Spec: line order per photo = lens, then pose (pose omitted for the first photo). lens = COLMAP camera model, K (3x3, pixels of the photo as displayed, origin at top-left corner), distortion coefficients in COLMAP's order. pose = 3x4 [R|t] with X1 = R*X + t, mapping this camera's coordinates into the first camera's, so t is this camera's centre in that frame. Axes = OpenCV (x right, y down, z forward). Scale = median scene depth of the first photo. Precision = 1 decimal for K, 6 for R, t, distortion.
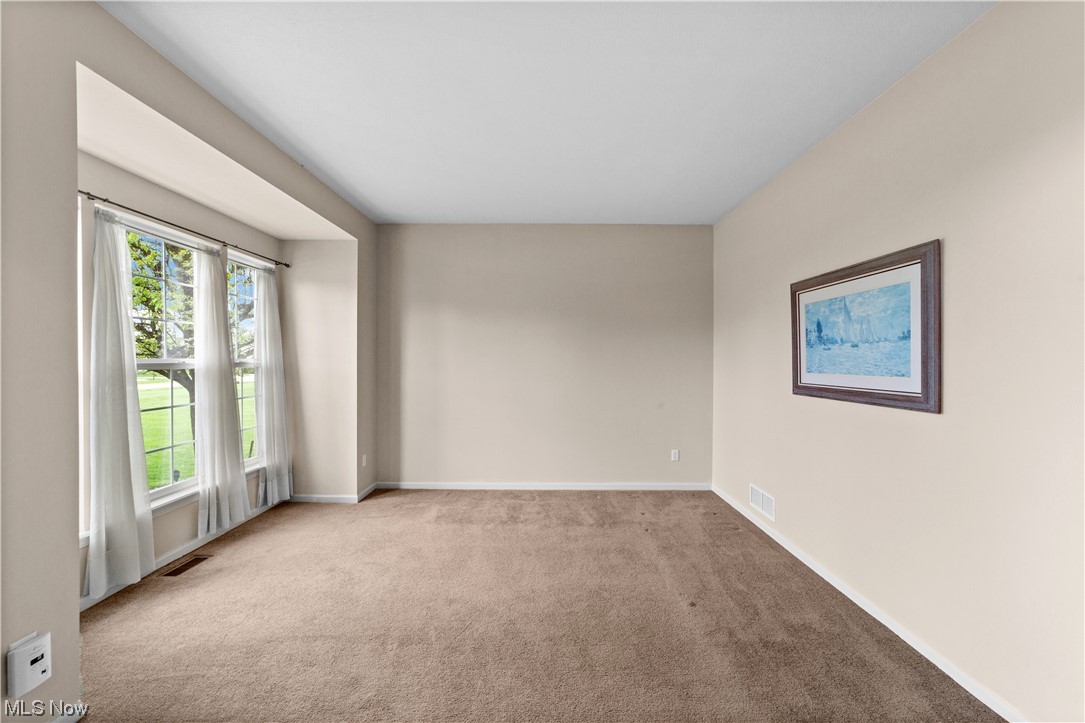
lens RADIAL K [[419.3, 0, 543.4], [0, 419.3, 361.4], [0, 0, 1]] dist [-0.005814, 0.001638]
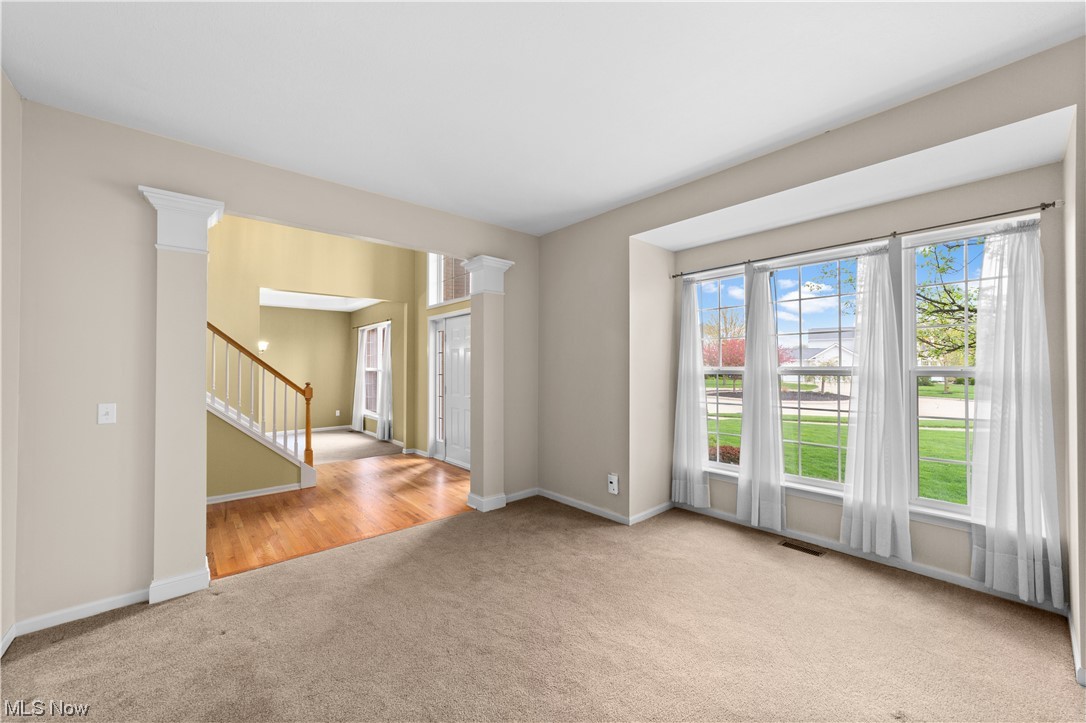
lens RADIAL K [[419.7, 0, 545.5], [0, 419.7, 360.4], [0, 0, 1]] dist [-0.005814, 0.001638]
pose [[-0.748865, 0.002694, -0.662717, 0.369271], [0.003823, 0.999993, -0.000255, -0.021960], [0.662712, -0.002725, -0.748870, 1.201633]]
